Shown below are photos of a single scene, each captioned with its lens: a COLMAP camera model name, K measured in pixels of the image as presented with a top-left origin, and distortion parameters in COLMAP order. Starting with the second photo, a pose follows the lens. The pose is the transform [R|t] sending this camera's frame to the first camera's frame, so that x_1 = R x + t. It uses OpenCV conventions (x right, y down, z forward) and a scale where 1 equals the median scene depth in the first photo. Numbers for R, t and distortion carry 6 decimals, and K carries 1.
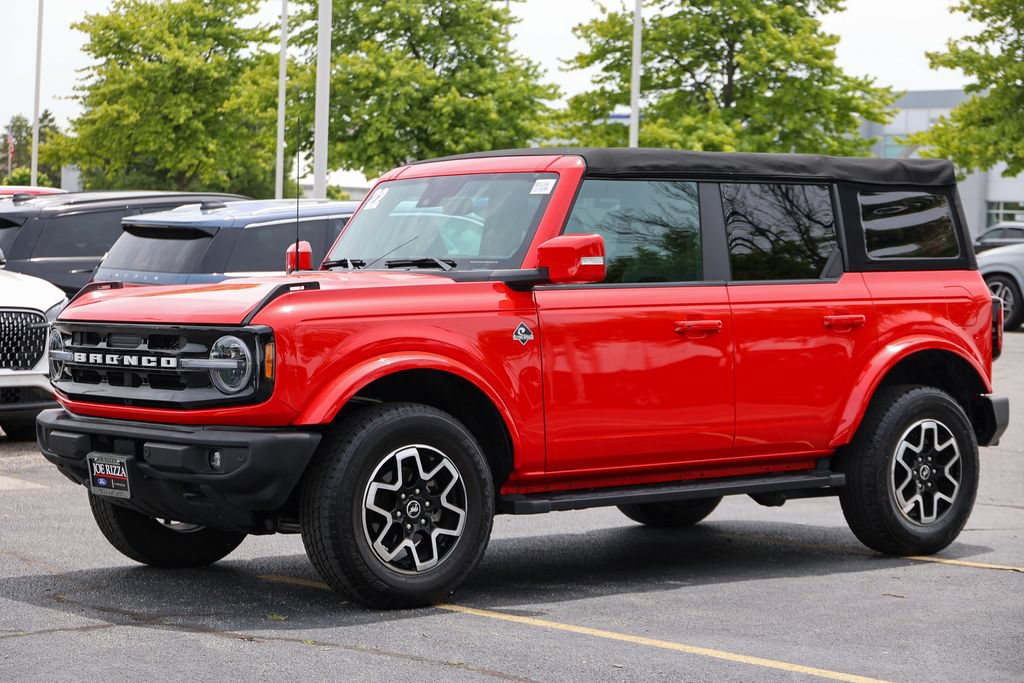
lens RADIAL K [[2317.1, 0, 597.2], [0, 2317.1, 341.2], [0, 0, 1]] dist [-0.109087, 0.266570]
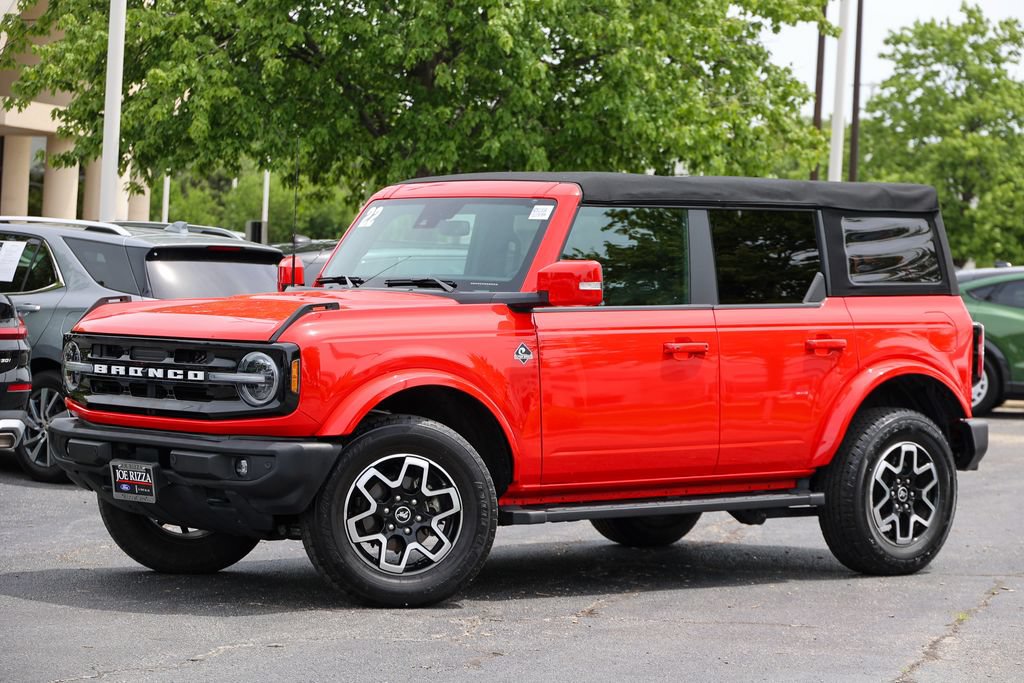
lens RADIAL K [[2960.5, 0, 512.0], [0, 2960.5, 341.5], [0, 0, 1]] dist [-0.079024, -0.900744]
pose [[0.999850, 0.015935, 0.006856, -0.046217], [-0.015921, 0.999871, -0.002082, -0.005680], [-0.006889, 0.001973, 0.999974, -0.344782]]
